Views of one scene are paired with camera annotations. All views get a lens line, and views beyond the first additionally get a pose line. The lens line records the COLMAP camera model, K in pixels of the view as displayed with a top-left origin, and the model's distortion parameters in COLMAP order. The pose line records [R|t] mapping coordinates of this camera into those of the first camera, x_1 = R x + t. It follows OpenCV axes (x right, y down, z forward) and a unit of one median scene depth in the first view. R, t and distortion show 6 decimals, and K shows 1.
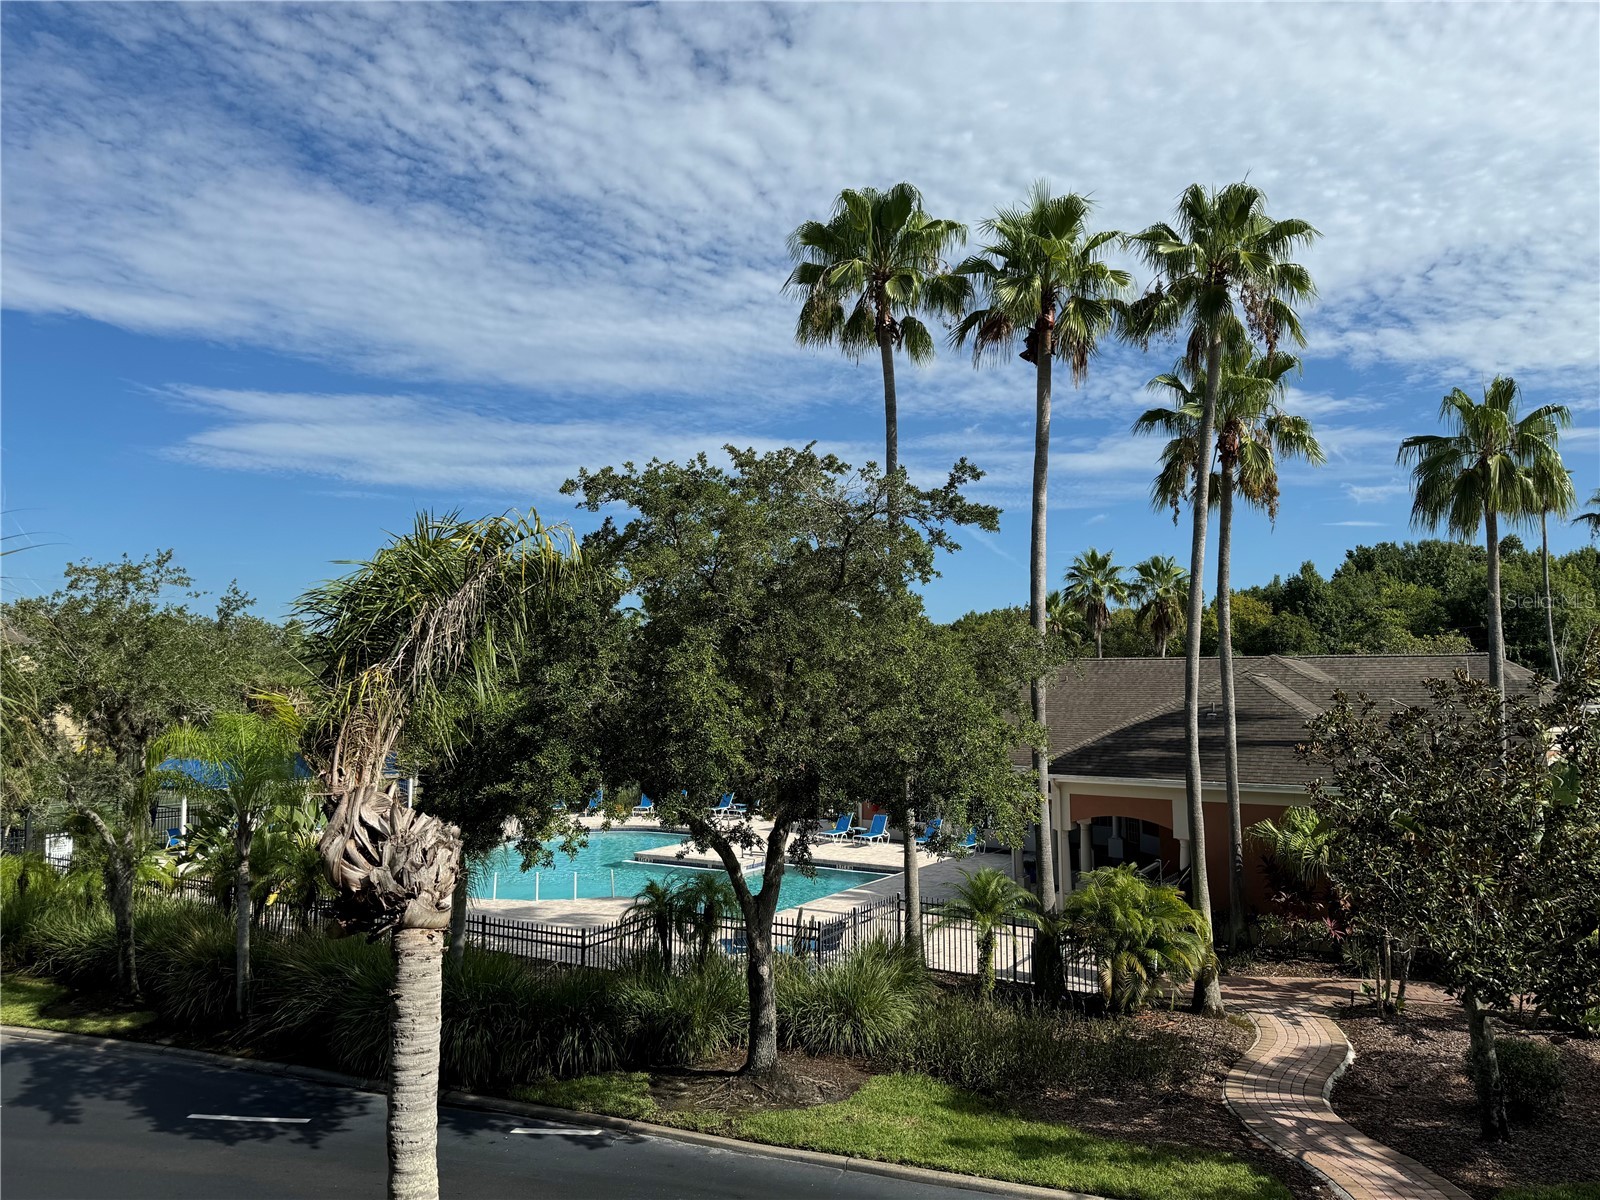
lens RADIAL K [[1127.2, 0, 809.8], [0, 1127.2, 571.0], [0, 0, 1]] dist [0.004702, -0.011848]
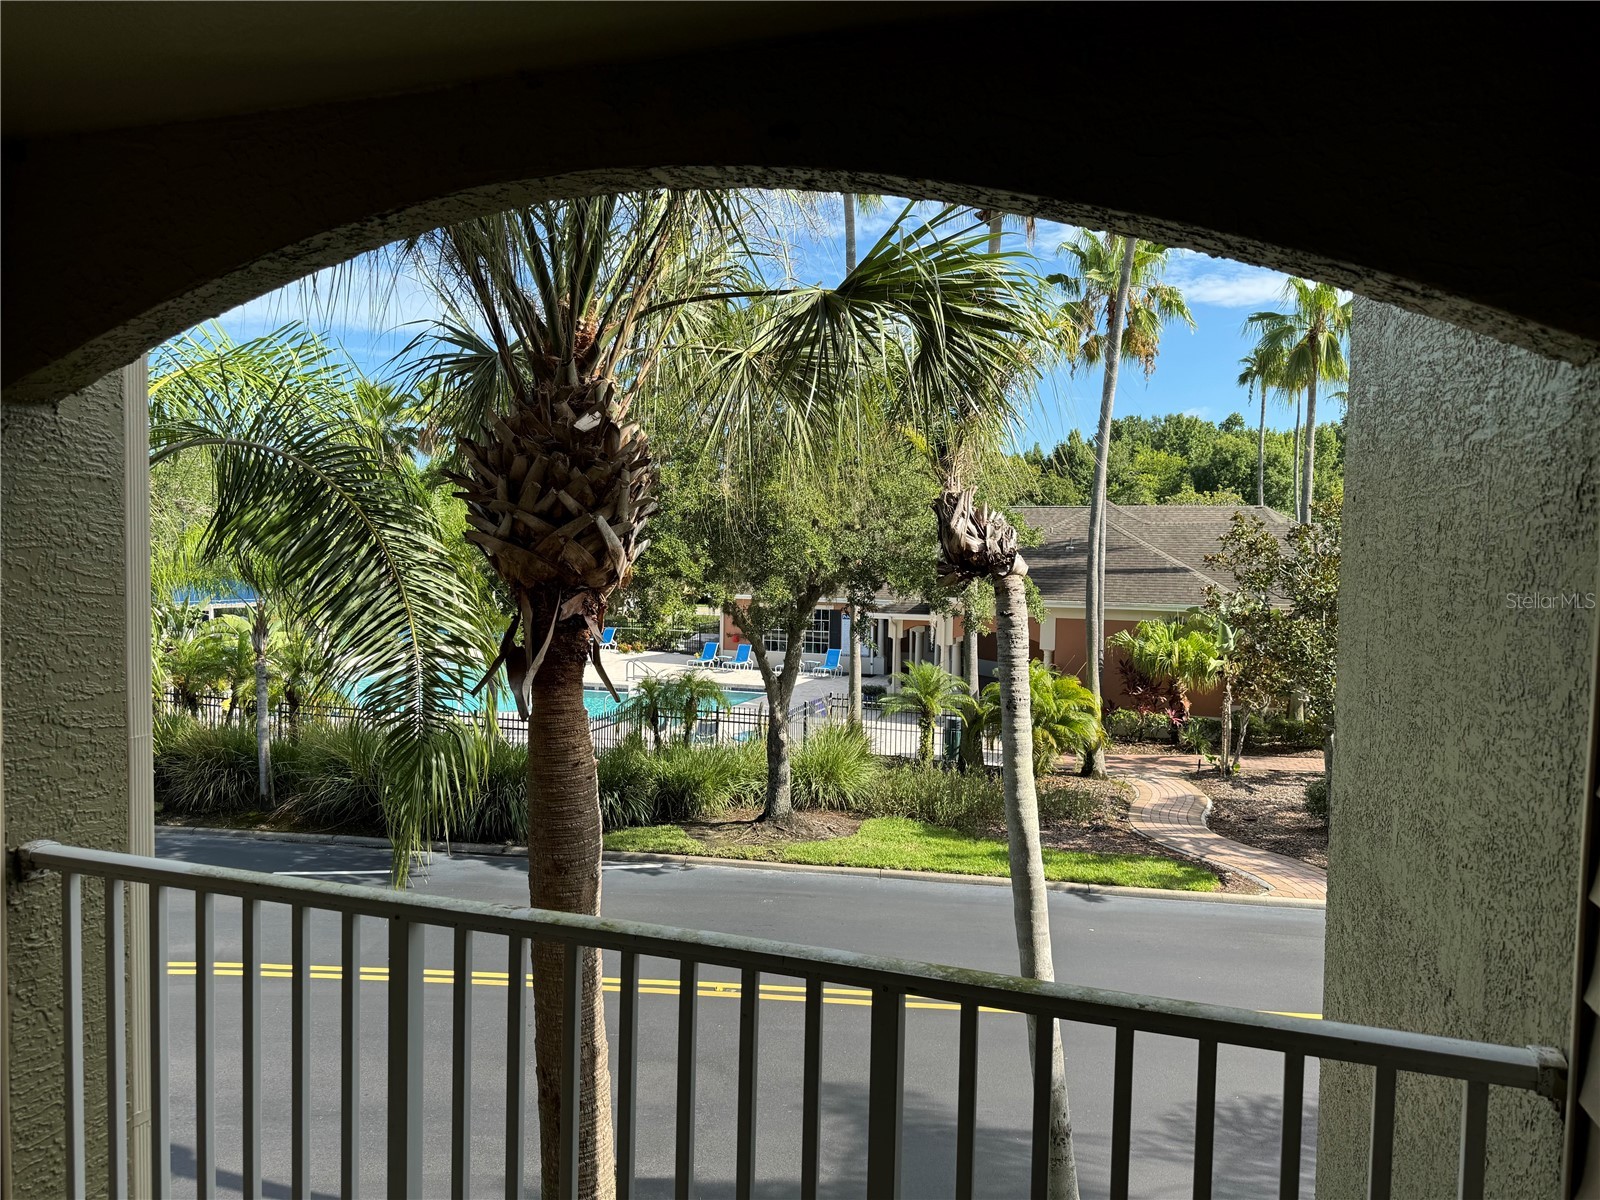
lens RADIAL K [[1127.2, 0, 786.1], [0, 1127.2, 569.9], [0, 0, 1]] dist [0.004702, -0.011848]
pose [[0.980726, 0.014658, 0.194835, -0.251036], [-0.039033, 0.991779, 0.121863, 0.033191], [-0.191447, -0.127119, 0.973236, -0.123749]]
